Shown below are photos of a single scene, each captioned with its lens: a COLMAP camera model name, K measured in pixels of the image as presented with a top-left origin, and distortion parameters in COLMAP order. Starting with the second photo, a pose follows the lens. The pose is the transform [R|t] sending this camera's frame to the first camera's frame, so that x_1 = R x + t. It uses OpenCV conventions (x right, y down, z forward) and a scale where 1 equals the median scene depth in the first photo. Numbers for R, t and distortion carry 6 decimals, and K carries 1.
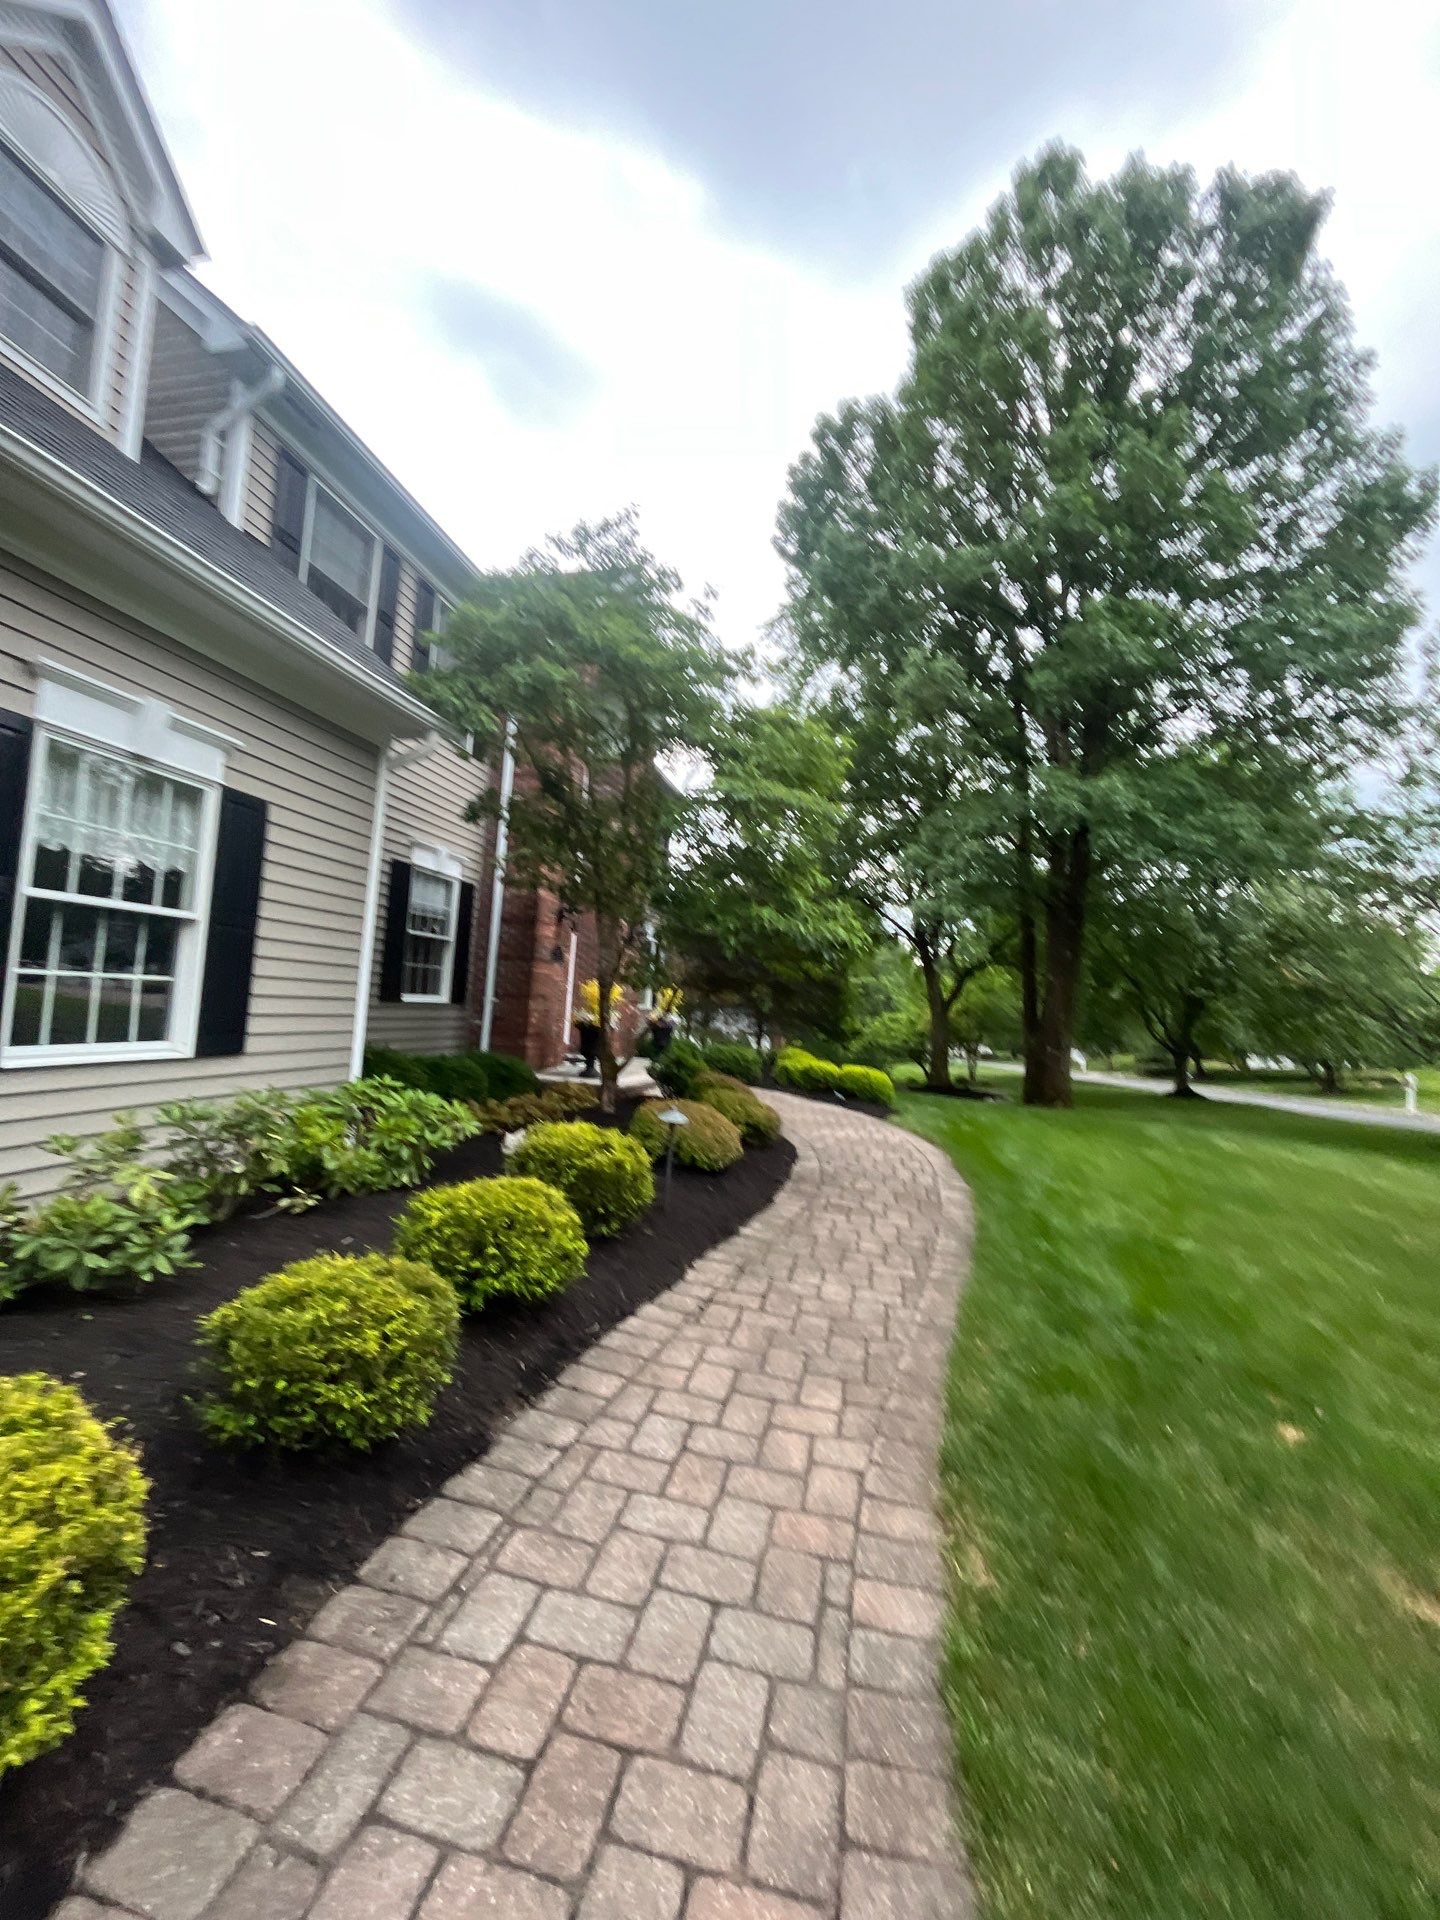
lens RADIAL K [[786.1, 0, 717.1], [0, 786.1, 953.9], [0, 0, 1]] dist [-0.000015, 0.000087]
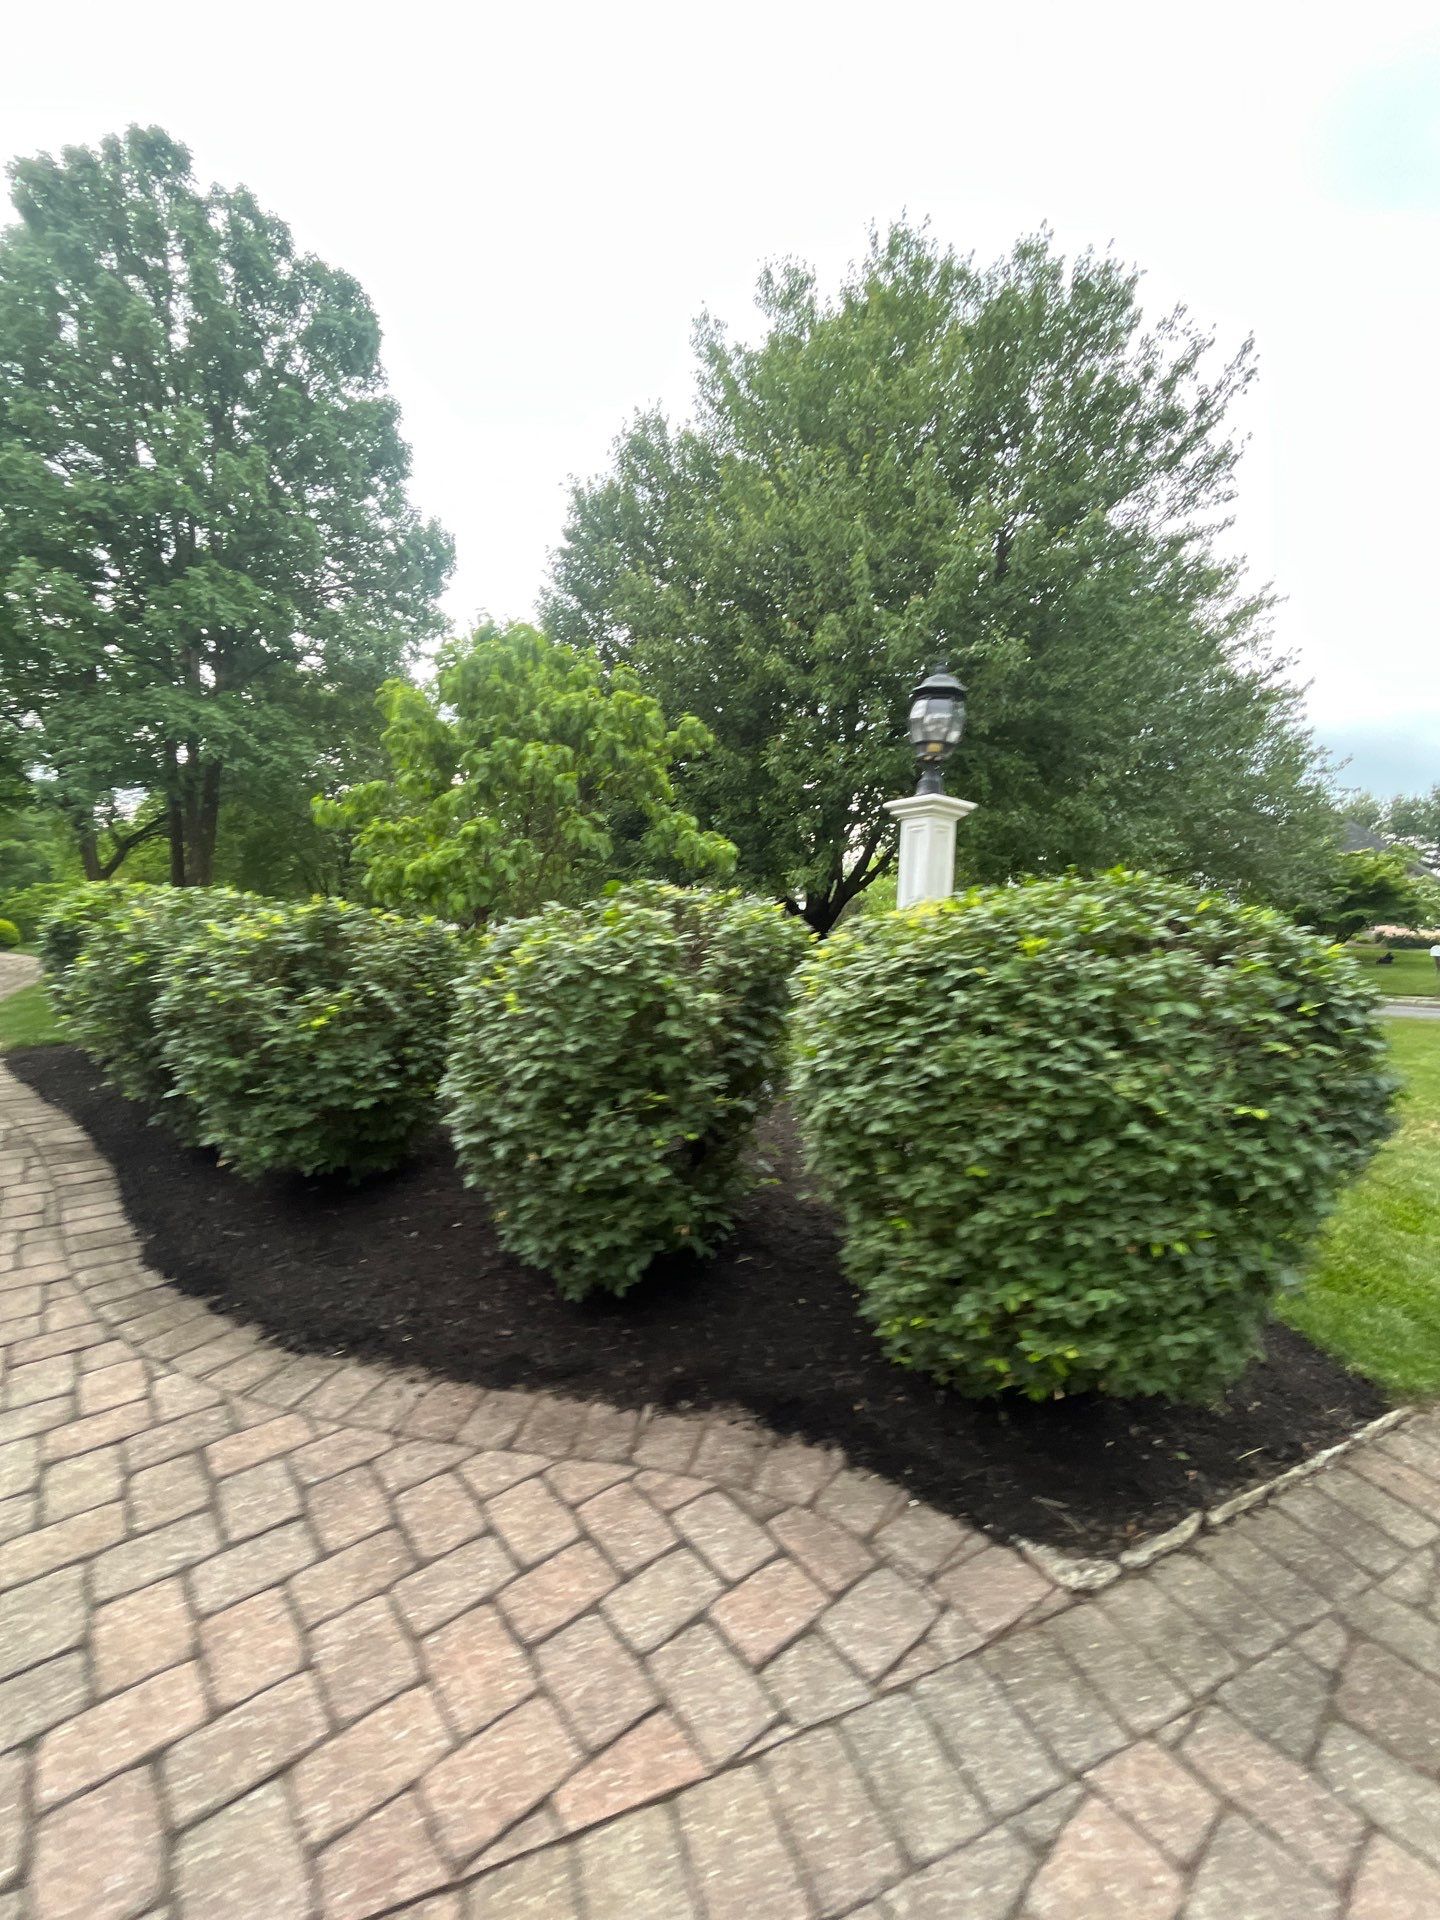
lens RADIAL K [[776.4, 0, 720.0], [0, 776.4, 960.0], [0, 0, 1]] dist [-0.003387, -0.000109]
pose [[0.606326, -0.069179, 0.792201, -0.126007], [-0.063009, 0.988897, 0.134581, -0.037174], [-0.792716, -0.131516, 0.595235, -1.004698]]
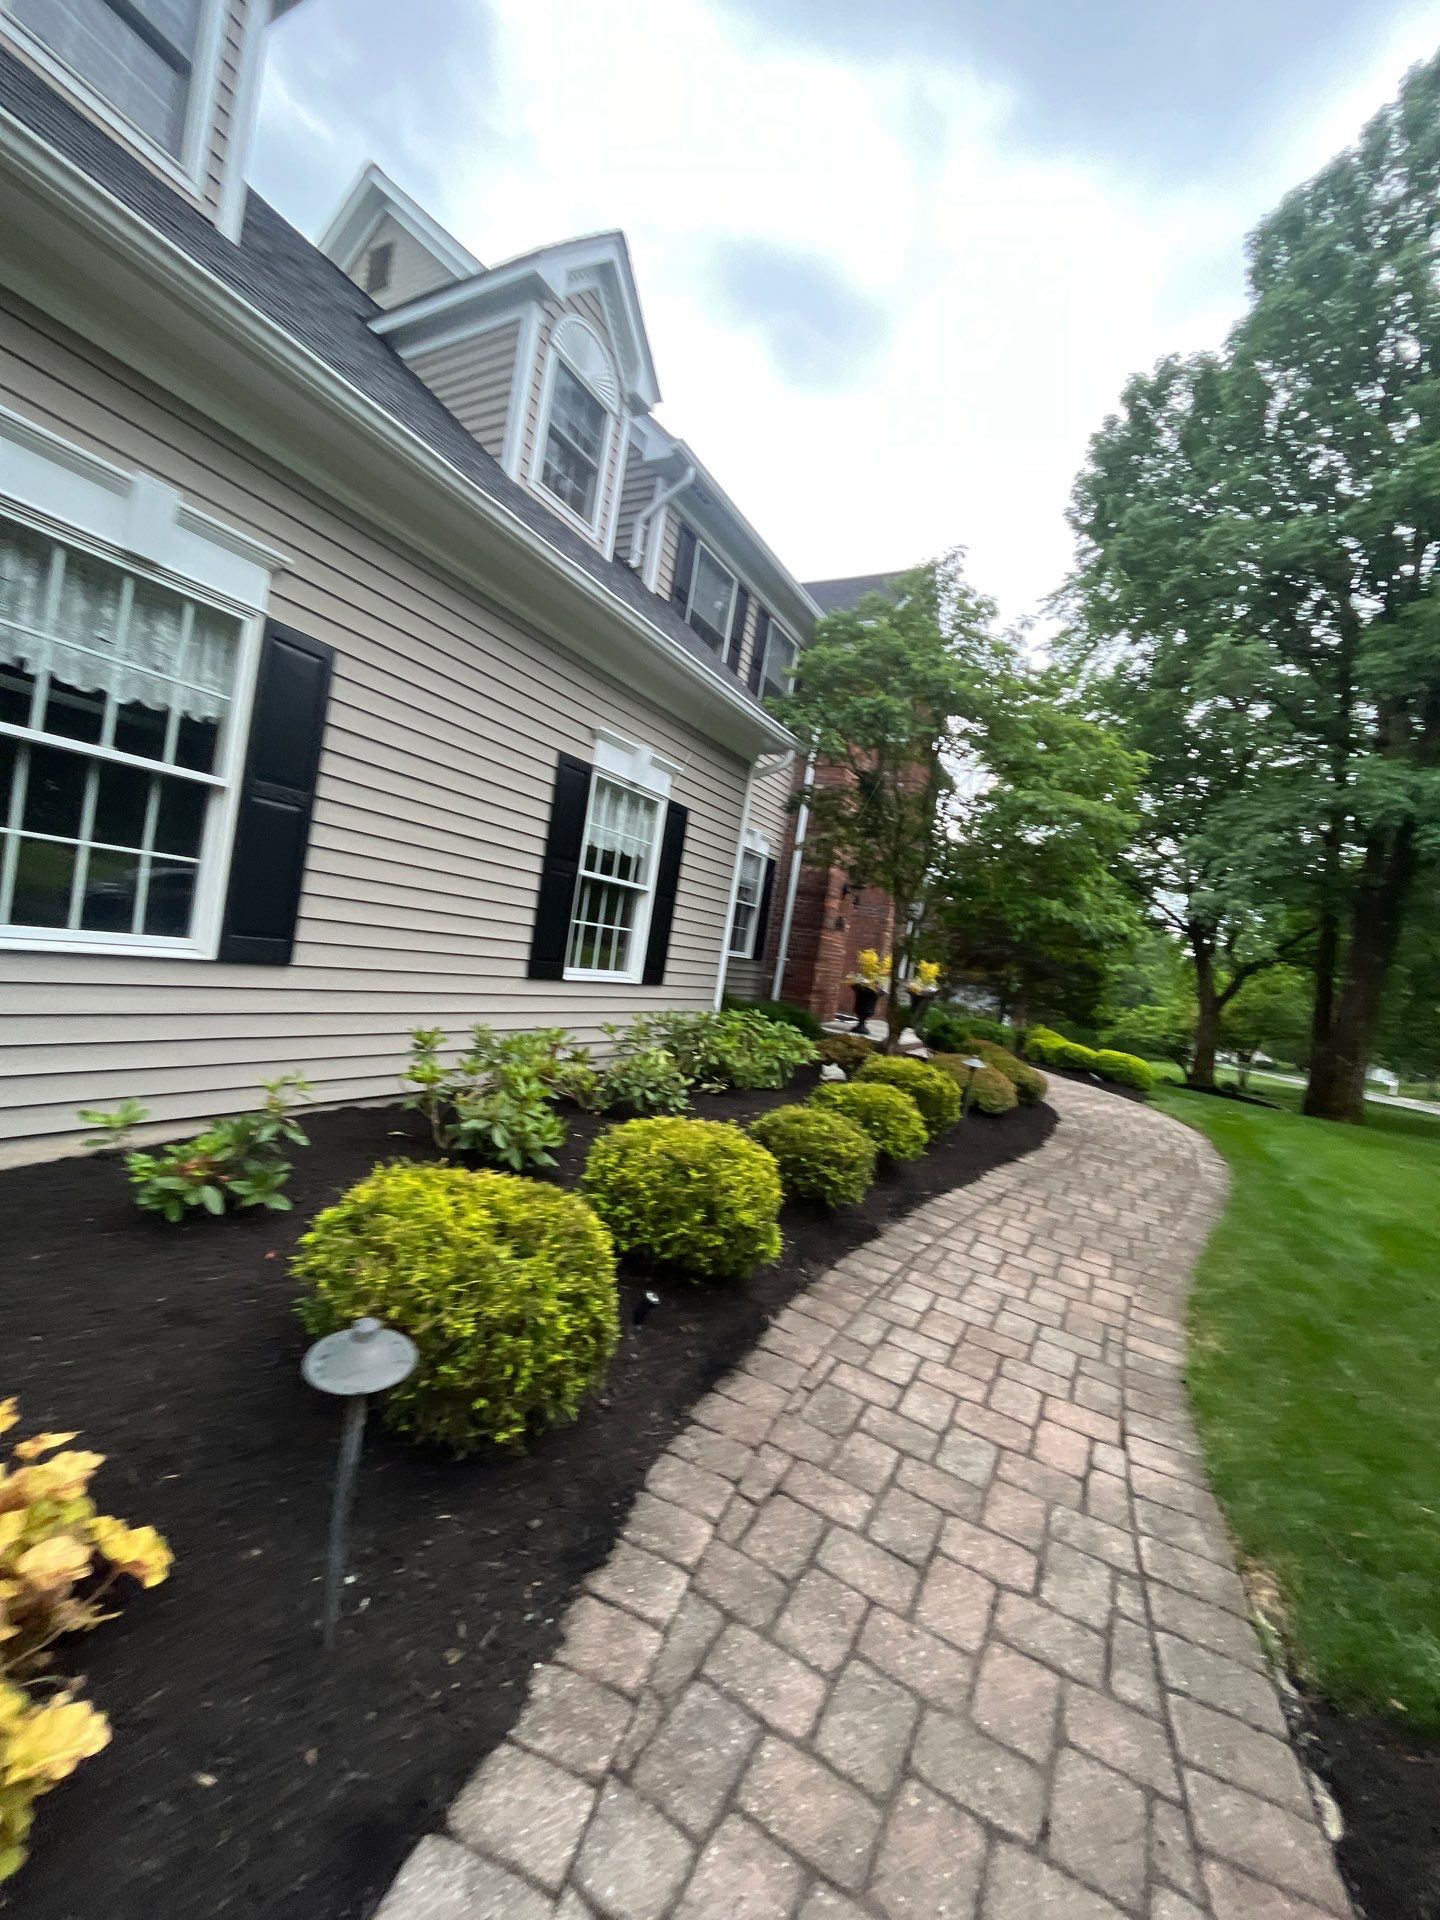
lens RADIAL K [[783.4, 0, 717.6], [0, 783.4, 958.7], [0, 0, 1]] dist [-0.001386, 0.000079]
pose [[0.955733, 0.079155, -0.283387, -0.066623], [-0.065108, 0.996152, 0.058662, -0.007198], [0.286940, -0.037615, 0.957210, -0.215891]]
